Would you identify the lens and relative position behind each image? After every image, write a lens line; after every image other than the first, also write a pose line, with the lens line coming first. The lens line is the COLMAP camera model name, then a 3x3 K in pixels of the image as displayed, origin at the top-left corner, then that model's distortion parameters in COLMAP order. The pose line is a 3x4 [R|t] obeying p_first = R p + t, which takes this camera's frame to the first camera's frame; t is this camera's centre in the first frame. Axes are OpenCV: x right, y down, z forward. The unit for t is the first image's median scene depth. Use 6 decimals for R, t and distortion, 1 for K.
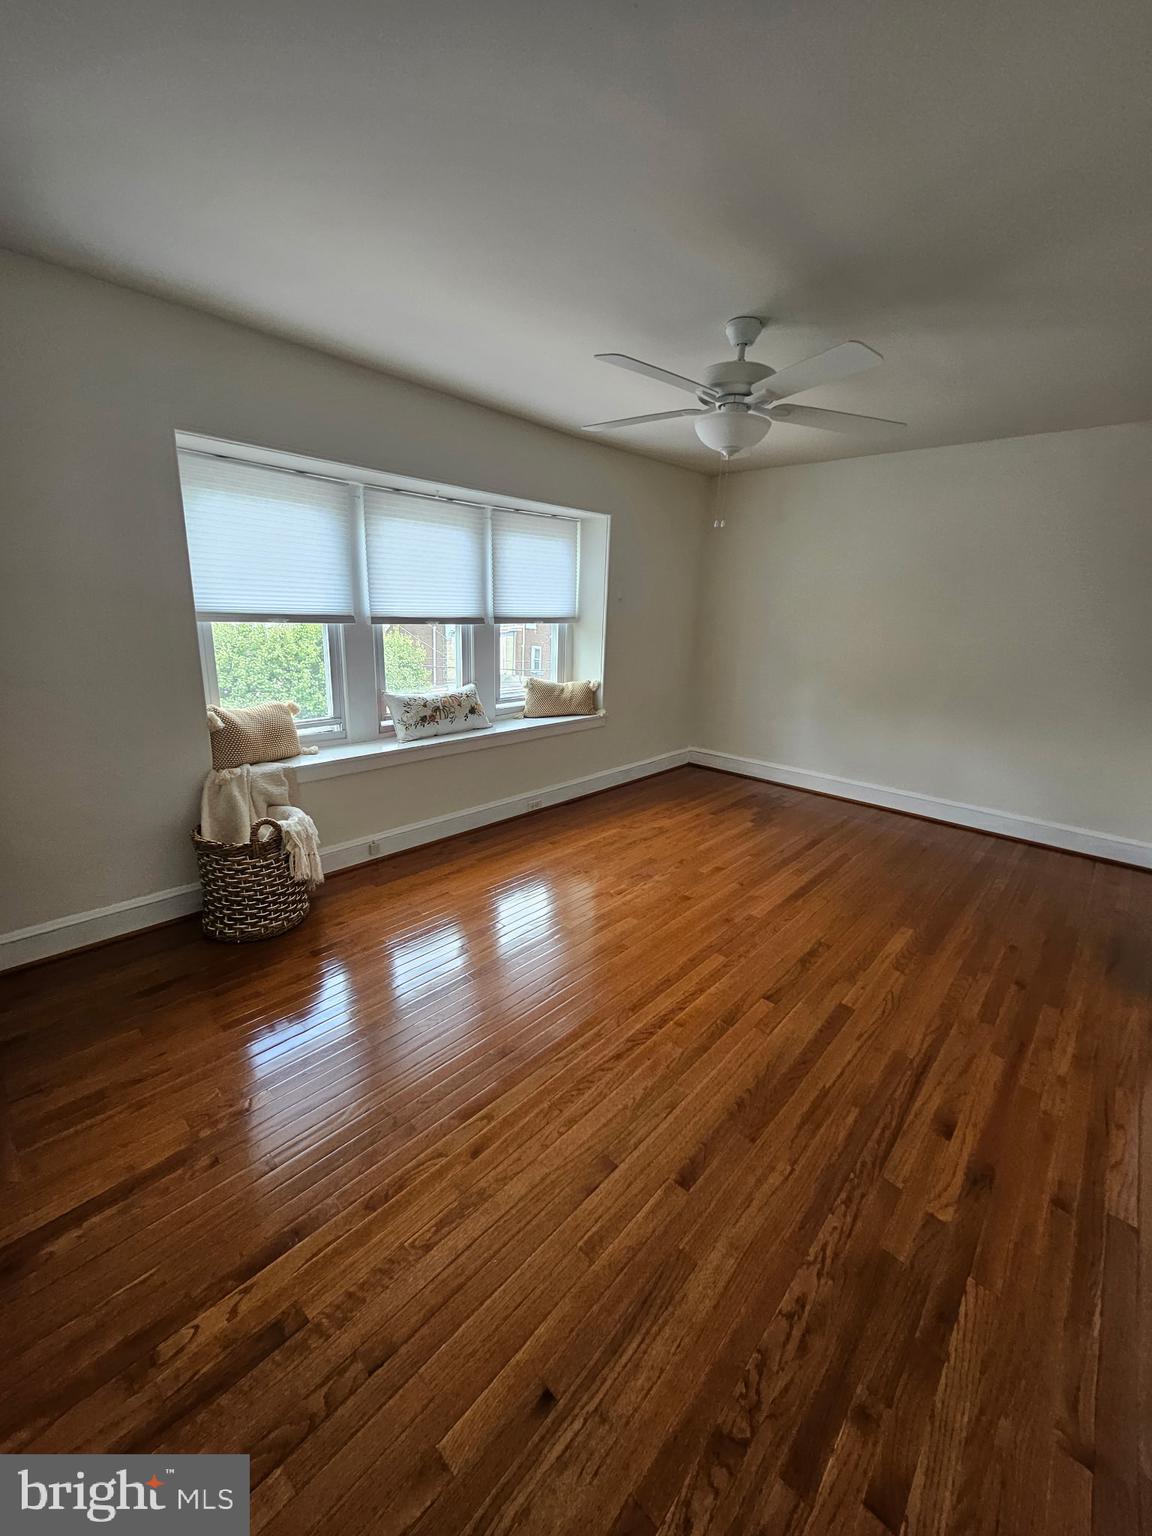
lens RADIAL K [[604.2, 0, 583.5], [0, 604.2, 746.8], [0, 0, 1]] dist [0.000879, 0.000534]
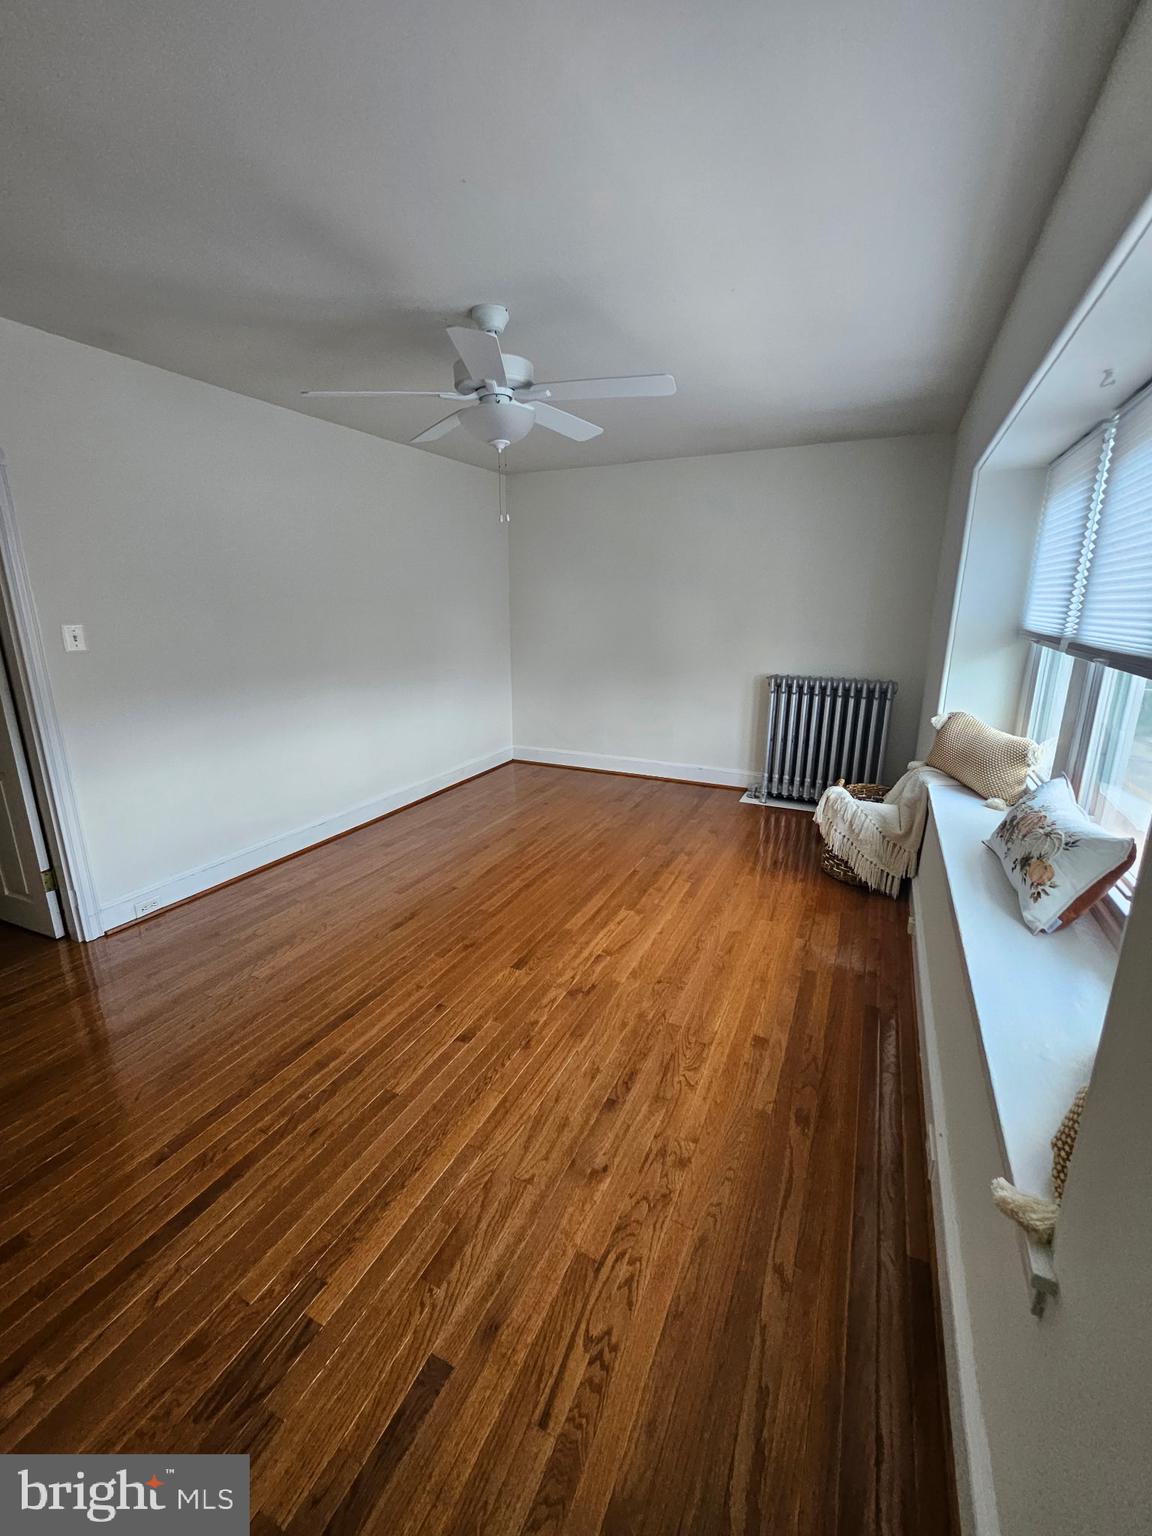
lens RADIAL K [[604.2, 0, 583.5], [0, 604.2, 746.8], [0, 0, 1]] dist [0.000879, 0.000534]
pose [[-0.957172, 0.031406, -0.287811, 0.295362], [-0.100374, 0.896447, 0.431634, -0.352806], [0.271563, 0.442037, -0.854902, 1.514518]]
